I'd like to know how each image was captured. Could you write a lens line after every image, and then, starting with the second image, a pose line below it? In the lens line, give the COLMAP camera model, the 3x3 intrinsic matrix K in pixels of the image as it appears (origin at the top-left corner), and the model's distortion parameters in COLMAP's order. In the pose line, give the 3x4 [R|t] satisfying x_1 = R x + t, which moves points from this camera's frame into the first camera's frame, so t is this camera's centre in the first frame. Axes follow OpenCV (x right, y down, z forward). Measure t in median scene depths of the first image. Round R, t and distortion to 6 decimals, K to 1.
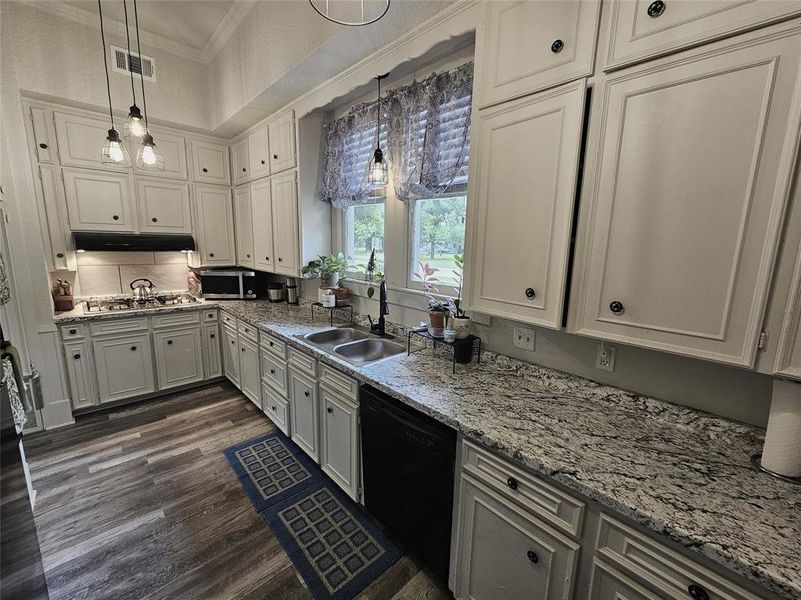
lens RADIAL K [[333.4, 0, 405.8], [0, 333.4, 297.3], [0, 0, 1]] dist [0.003531, -0.000262]
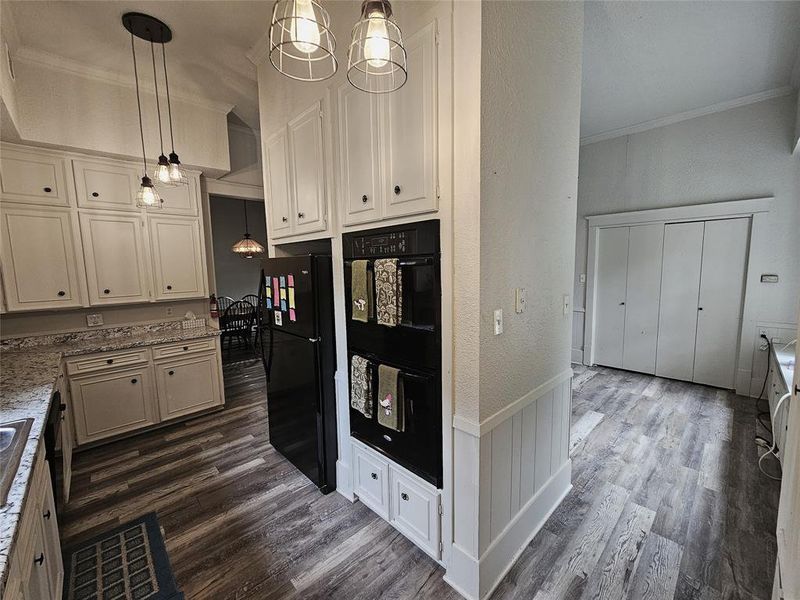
lens RADIAL K [[333.0, 0, 404.0], [0, 333.0, 300.6], [0, 0, 1]] dist [0.003531, -0.000262]
pose [[-0.999939, -0.009331, -0.005870, -1.064833], [-0.010580, 0.961922, 0.273118, -0.315975], [0.003098, 0.273164, -0.961962, 1.737253]]
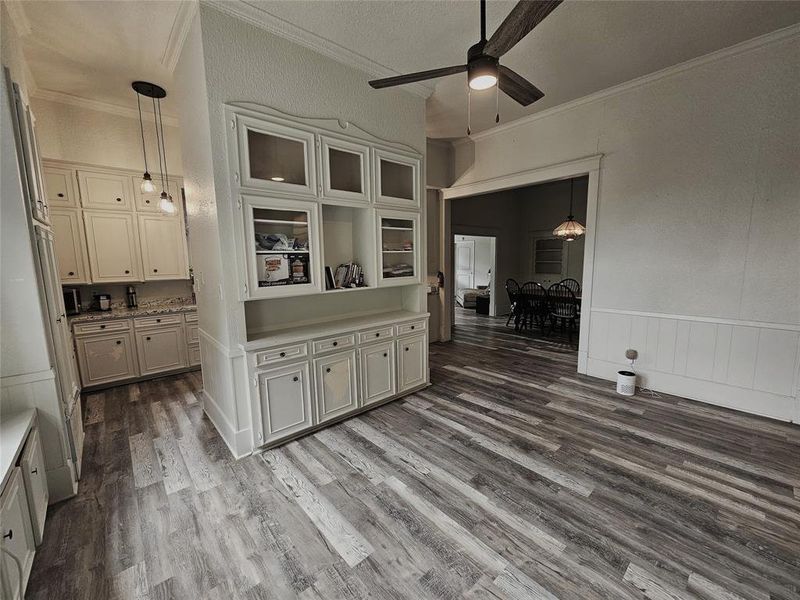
lens RADIAL K [[333.0, 0, 397.8], [0, 333.0, 301.6], [0, 0, 1]] dist [0.003531, -0.000262]
pose [[0.056909, -0.164855, 0.984675, -2.997101], [0.189500, 0.970127, 0.151467, -0.014116], [-0.980230, 0.177976, 0.086449, -0.238757]]
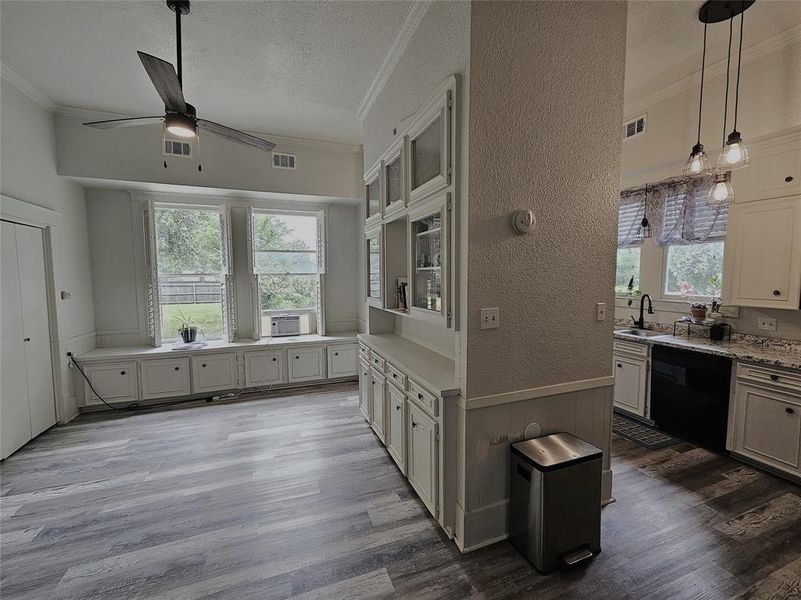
lens RADIAL K [[333.4, 0, 402.2], [0, 333.4, 301.2], [0, 0, 1]] dist [0.003531, -0.000262]
pose [[0.920782, -0.001550, -0.390076, -0.670481], [-0.037947, 0.994893, -0.093529, 0.231599], [0.388228, 0.100922, 0.916020, -1.254015]]
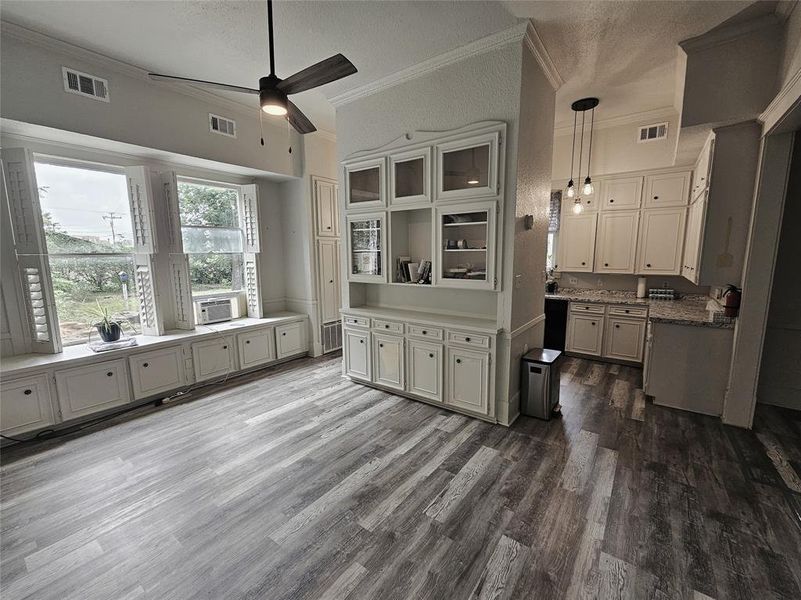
lens RADIAL K [[333.4, 0, 400.9], [0, 333.4, 303.1], [0, 0, 1]] dist [0.003531, -0.000262]
pose [[0.986530, -0.056866, 0.153376, -1.652106], [0.060123, 0.998052, -0.016674, 0.274939], [-0.152129, 0.025670, 0.988027, -1.747991]]
